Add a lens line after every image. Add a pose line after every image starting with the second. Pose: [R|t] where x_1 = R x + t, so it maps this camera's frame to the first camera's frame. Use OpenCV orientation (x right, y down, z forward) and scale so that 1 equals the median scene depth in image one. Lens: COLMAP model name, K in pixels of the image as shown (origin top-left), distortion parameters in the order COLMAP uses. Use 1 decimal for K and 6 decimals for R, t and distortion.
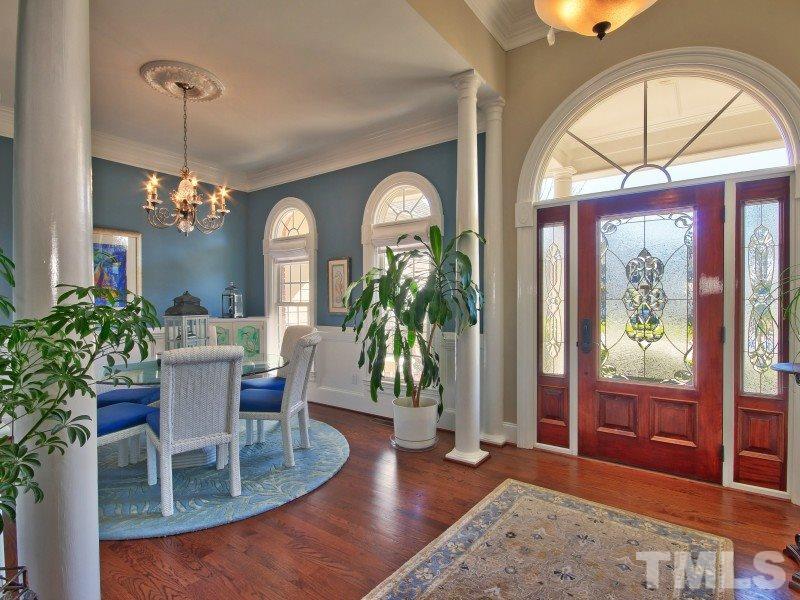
lens RADIAL K [[413.6, 0, 399.5], [0, 413.6, 300.9], [0, 0, 1]] dist [-0.005904, -0.002567]
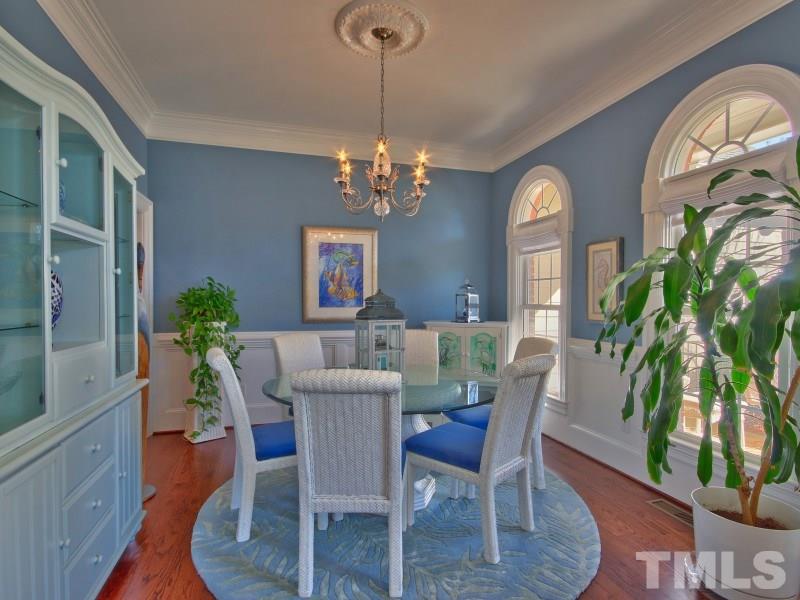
lens RADIAL K [[413.6, 0, 402.1], [0, 413.6, 303.7], [0, 0, 1]] dist [-0.005904, -0.002567]
pose [[0.790640, 0.013071, -0.612141, 0.008221], [-0.011153, 0.999914, 0.006946, -0.001088], [0.612179, 0.001336, 0.790718, 0.333976]]
